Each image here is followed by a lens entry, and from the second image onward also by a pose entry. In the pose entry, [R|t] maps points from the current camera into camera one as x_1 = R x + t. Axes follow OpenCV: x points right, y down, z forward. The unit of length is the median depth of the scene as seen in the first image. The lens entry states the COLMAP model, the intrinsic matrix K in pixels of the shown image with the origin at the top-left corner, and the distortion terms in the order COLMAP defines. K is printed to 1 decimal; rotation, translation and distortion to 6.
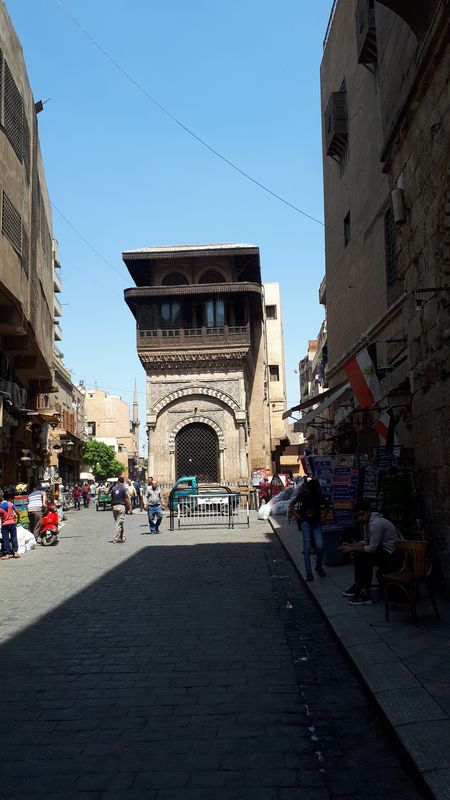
lens RADIAL K [[644.1, 0, 225.0], [0, 644.1, 400.0], [0, 0, 1]] dist [0.061576, -0.002701]
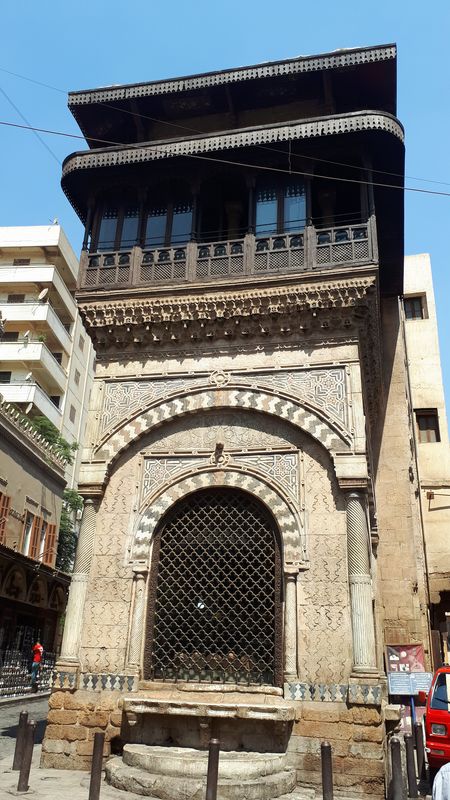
lens RADIAL K [[644.1, 0, 225.0], [0, 644.1, 400.0], [0, 0, 1]] dist [0.061576, -0.002701]
pose [[0.984689, -0.003826, -0.174278, 0.018393], [-0.039290, 0.969162, -0.243272, 0.072647], [0.169834, 0.246395, 0.954173, 0.662845]]
